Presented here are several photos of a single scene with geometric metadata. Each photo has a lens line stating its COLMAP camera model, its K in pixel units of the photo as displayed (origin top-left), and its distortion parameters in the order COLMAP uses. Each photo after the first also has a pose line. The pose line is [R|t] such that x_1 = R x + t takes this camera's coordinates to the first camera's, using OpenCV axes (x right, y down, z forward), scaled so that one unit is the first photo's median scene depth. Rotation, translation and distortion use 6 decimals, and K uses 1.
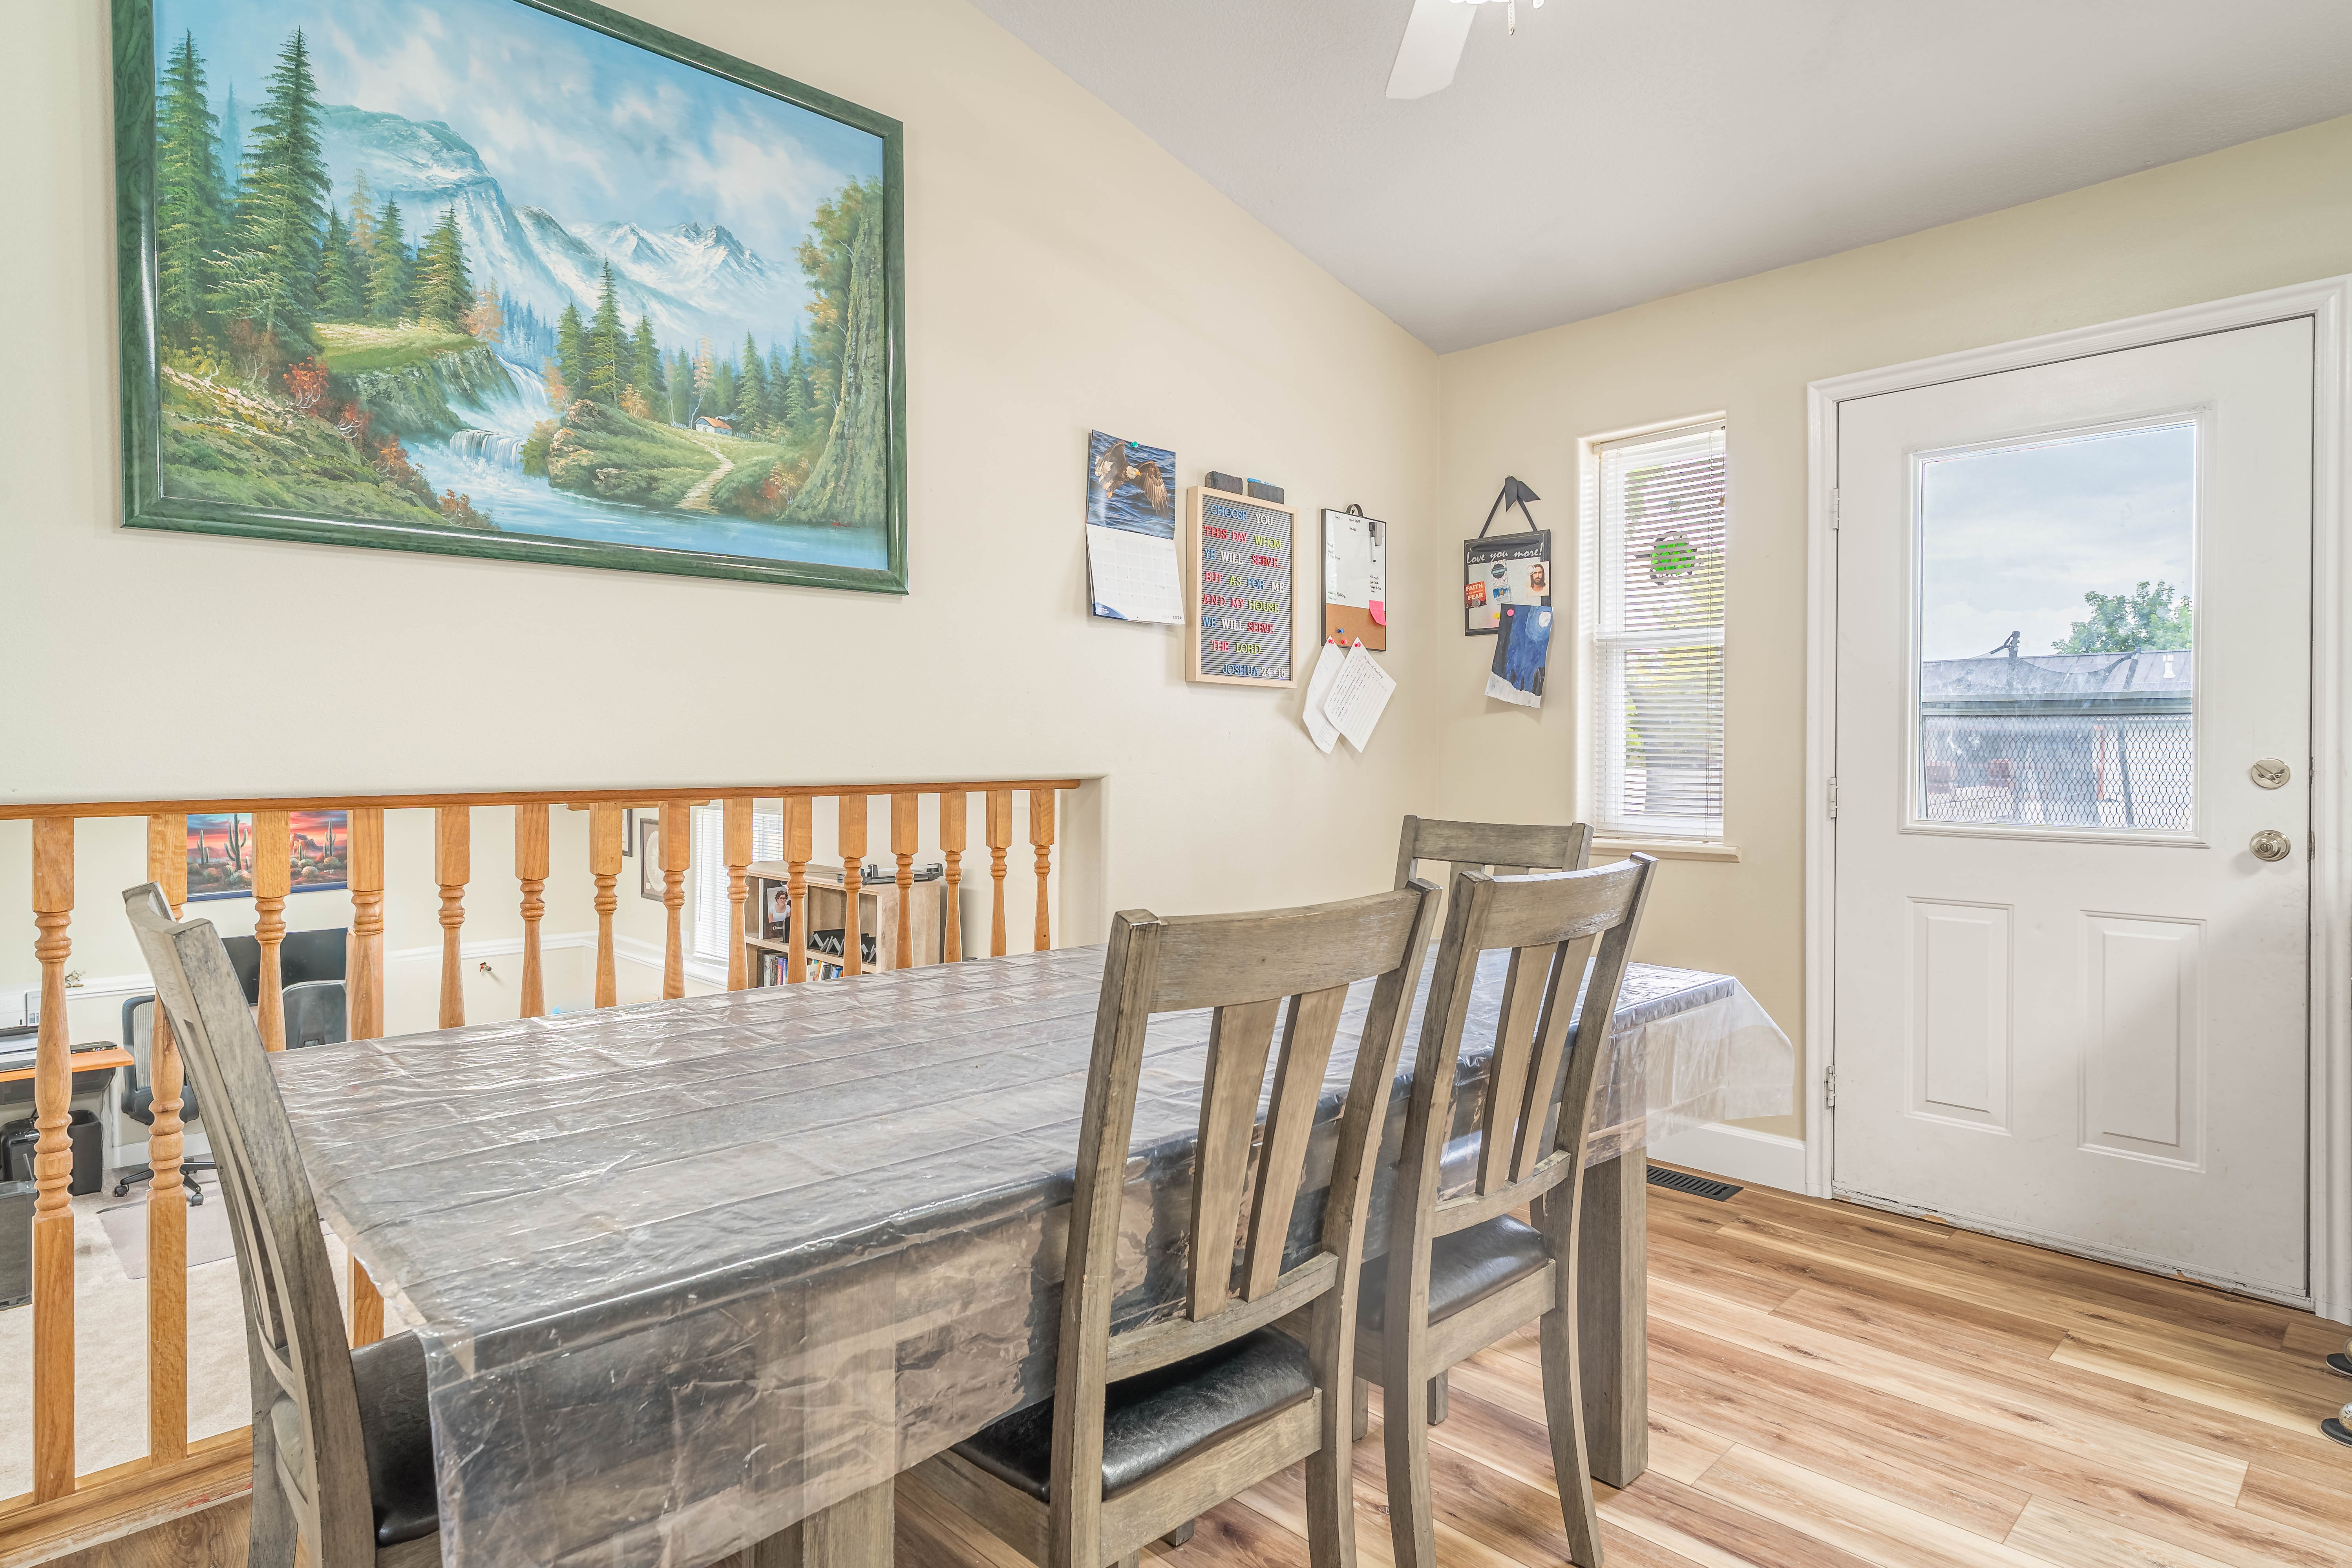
lens RADIAL K [[1276.0, 0, 1177.9], [0, 1276.0, 776.2], [0, 0, 1]] dist [0.001814, 0.000137]
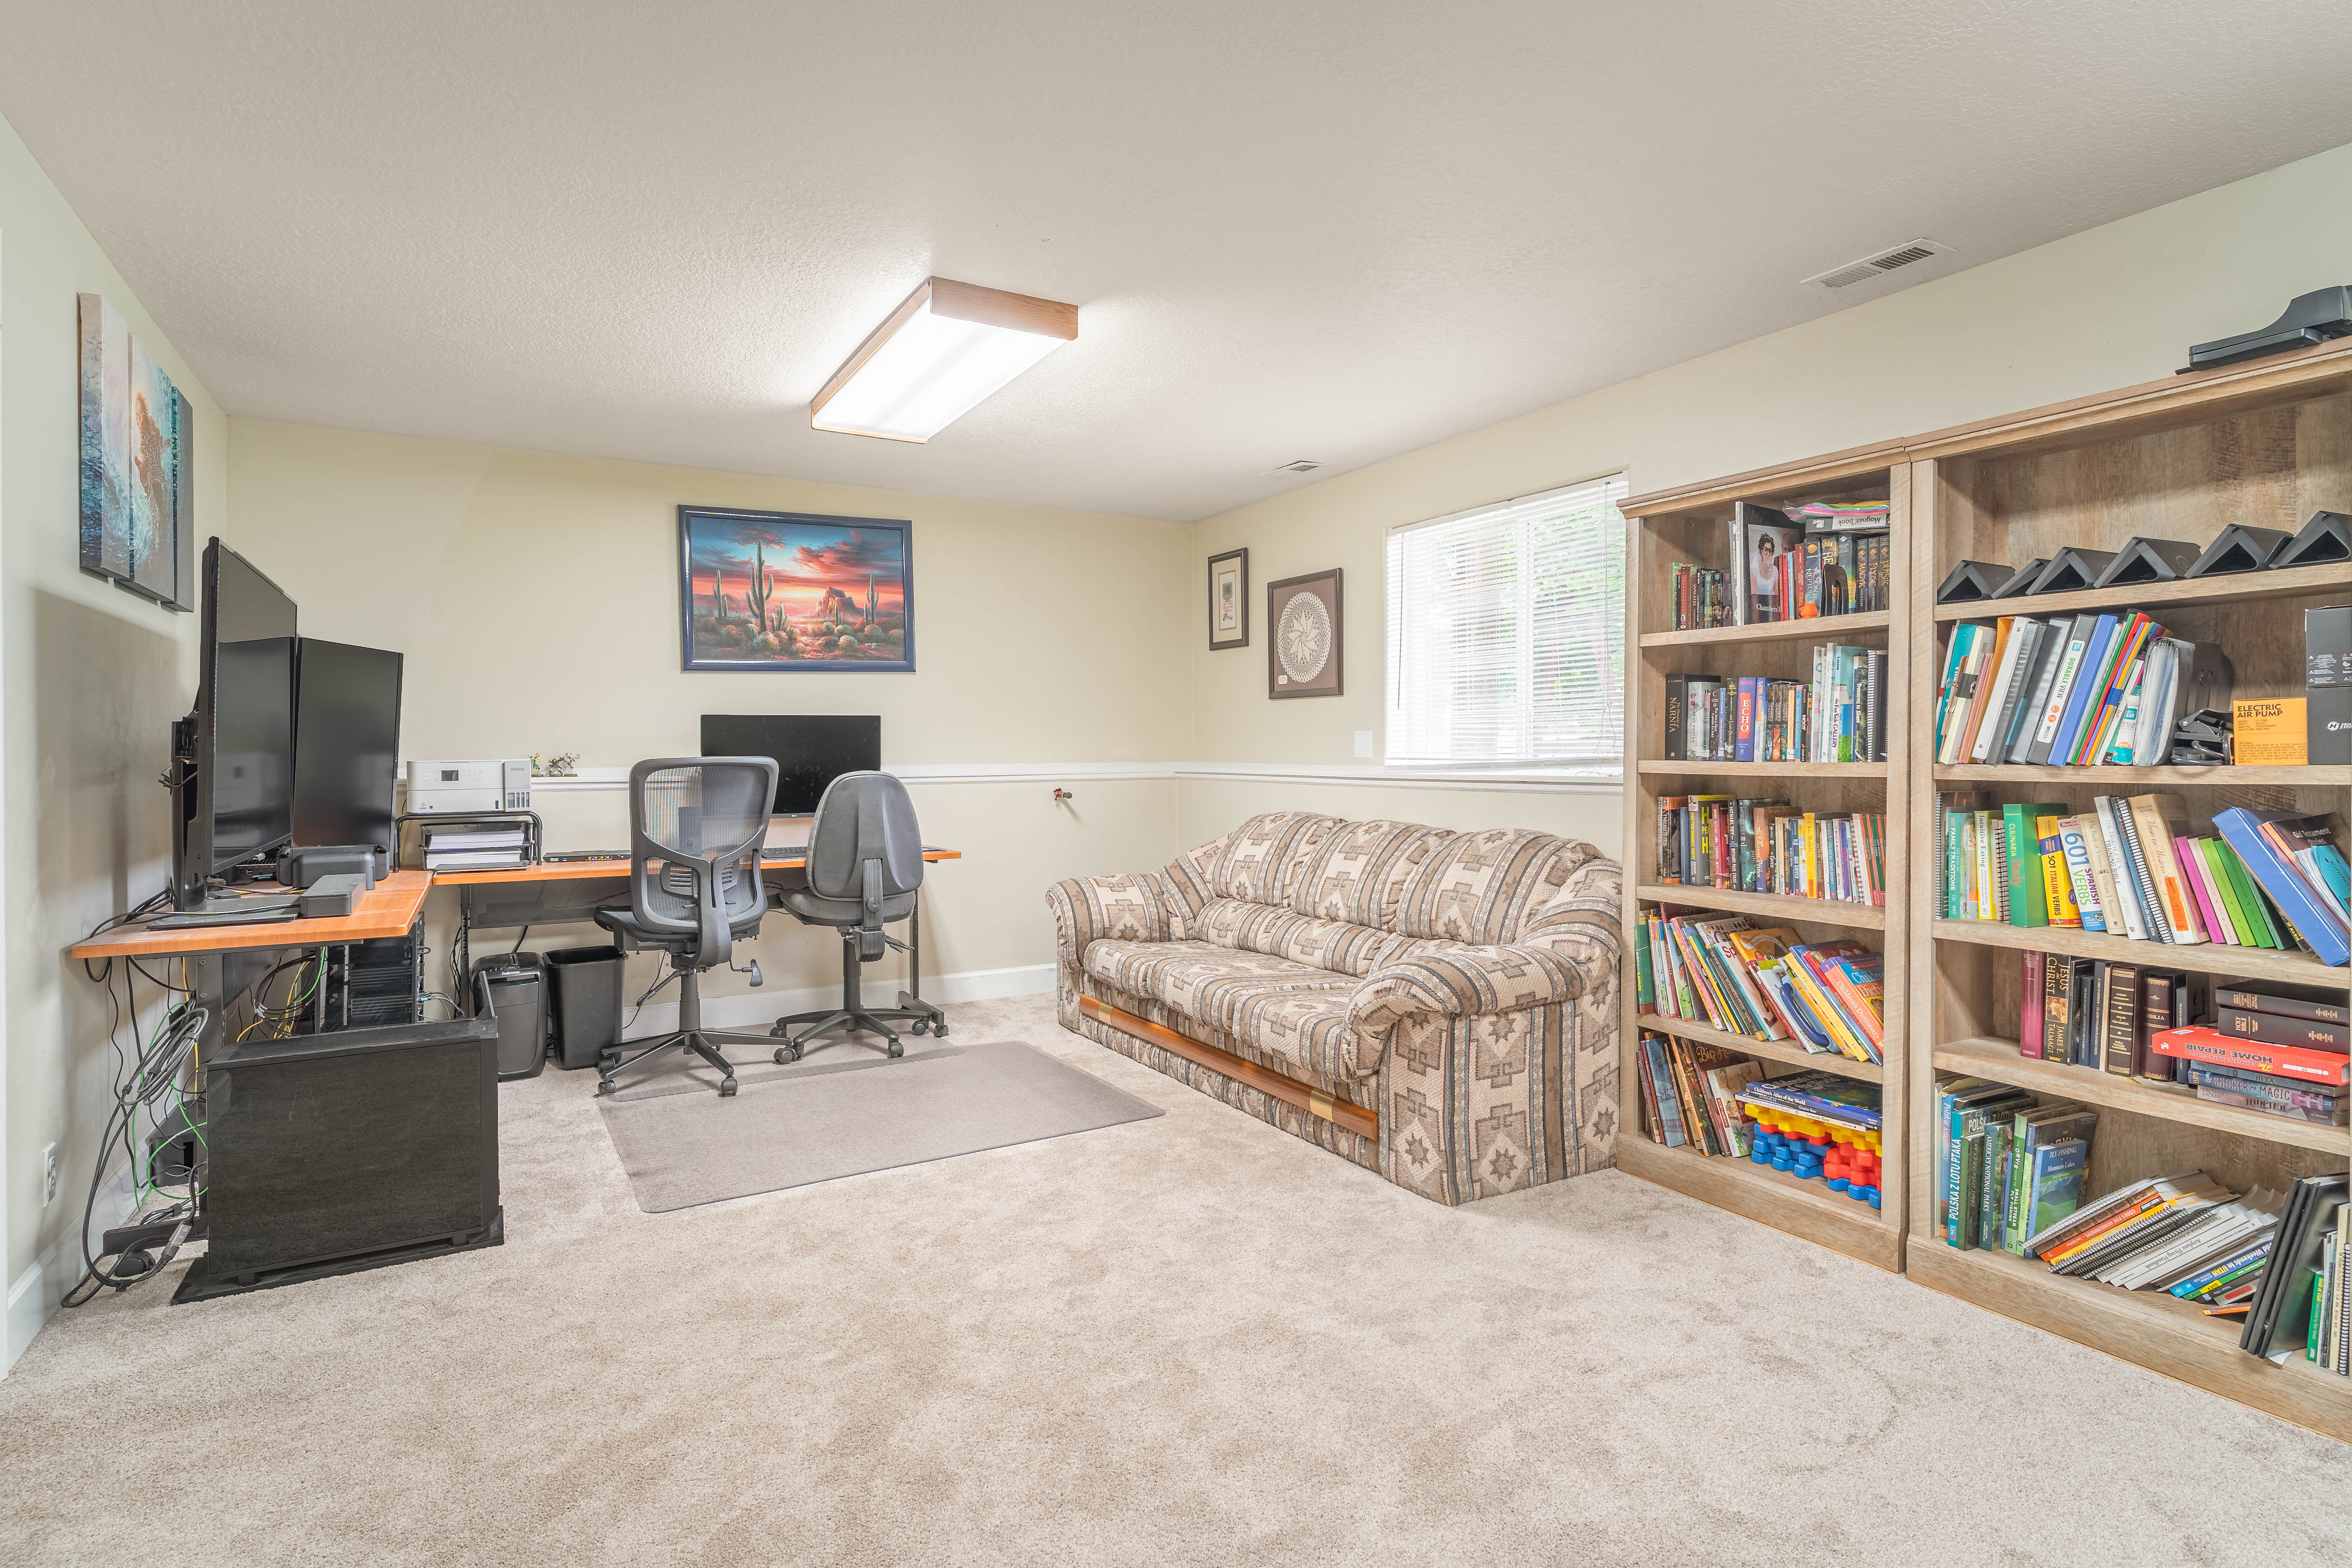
lens RADIAL K [[1208.2, 0, 1176.3], [0, 1208.2, 773.3], [0, 0, 1]] dist [-0.000278, 0.000036]
pose [[0.967906, -0.002249, -0.251302, -0.350649], [0.002221, 0.999997, -0.000395, 0.154000], [0.251302, -0.000176, 0.967909, 0.416092]]
